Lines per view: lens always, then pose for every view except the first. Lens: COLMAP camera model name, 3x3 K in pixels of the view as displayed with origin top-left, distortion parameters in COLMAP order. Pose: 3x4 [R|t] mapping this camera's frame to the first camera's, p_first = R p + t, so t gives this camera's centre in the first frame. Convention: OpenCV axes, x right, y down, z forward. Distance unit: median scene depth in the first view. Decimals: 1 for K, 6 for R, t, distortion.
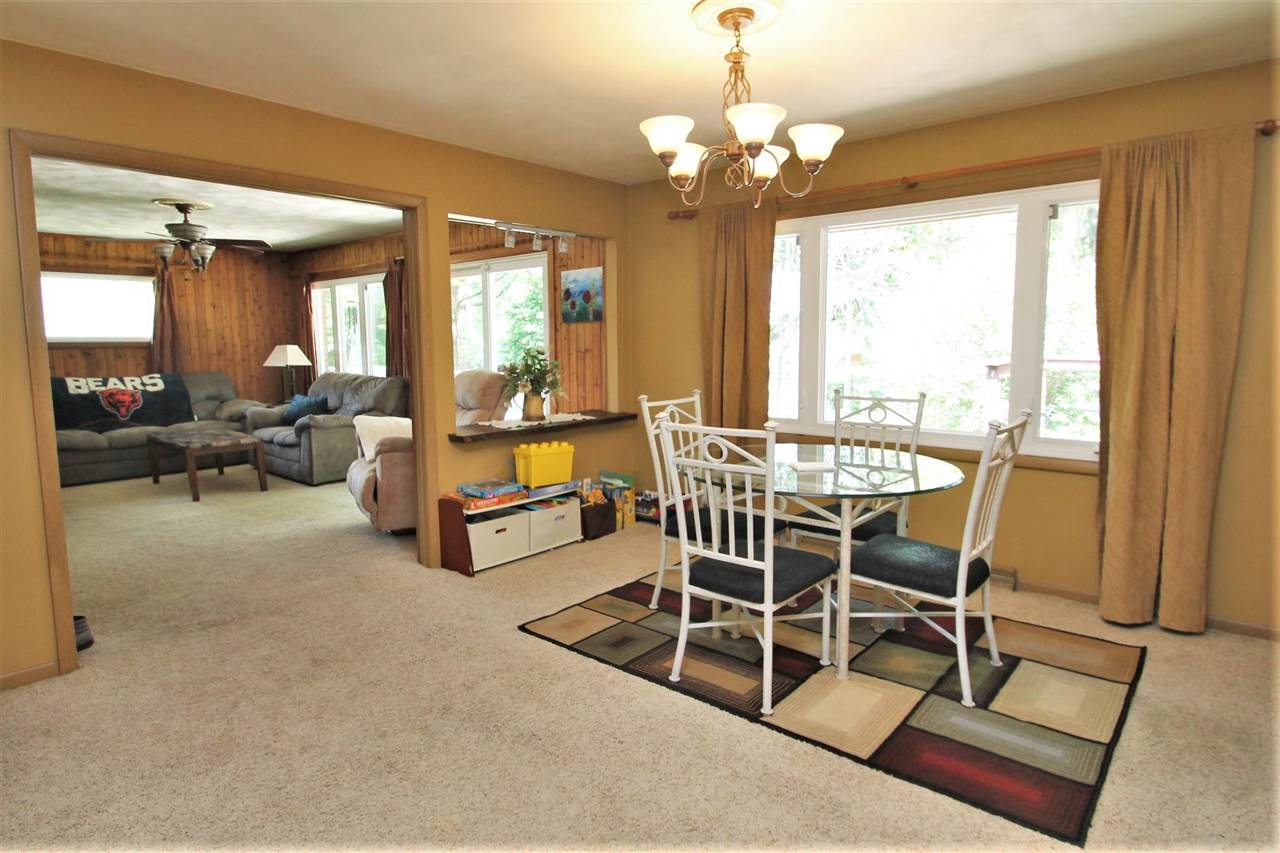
lens RADIAL K [[708.1, 0, 640.0], [0, 708.1, 426.5], [0, 0, 1]] dist [0.002081, -0.002101]
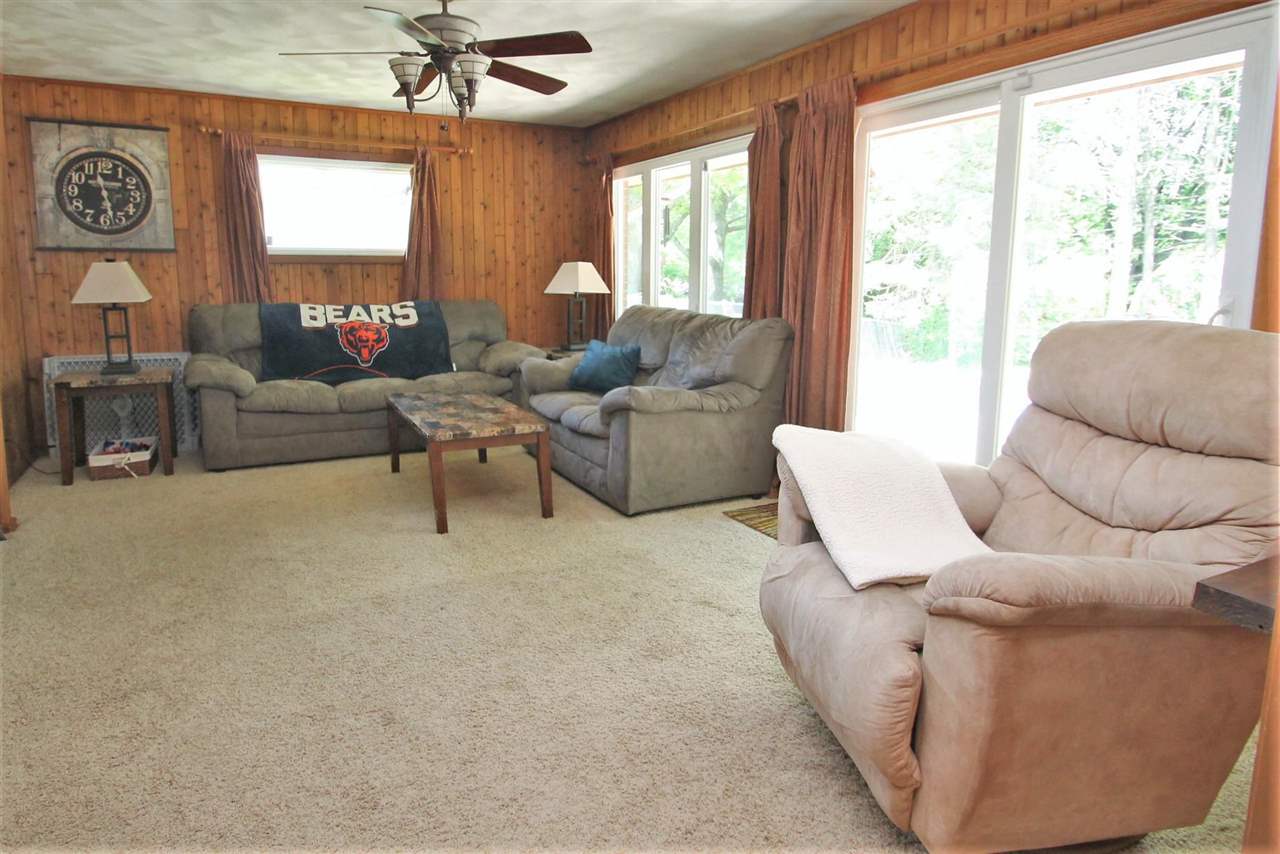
lens RADIAL K [[778.5, 0, 613.2], [0, 778.5, 390.4], [0, 0, 1]] dist [0.006159, 0.000486]
pose [[0.930667, 0.065809, -0.359901, -0.210971], [-0.052967, 0.997562, 0.045441, -0.032191], [0.362014, -0.023228, 0.931883, 0.352712]]
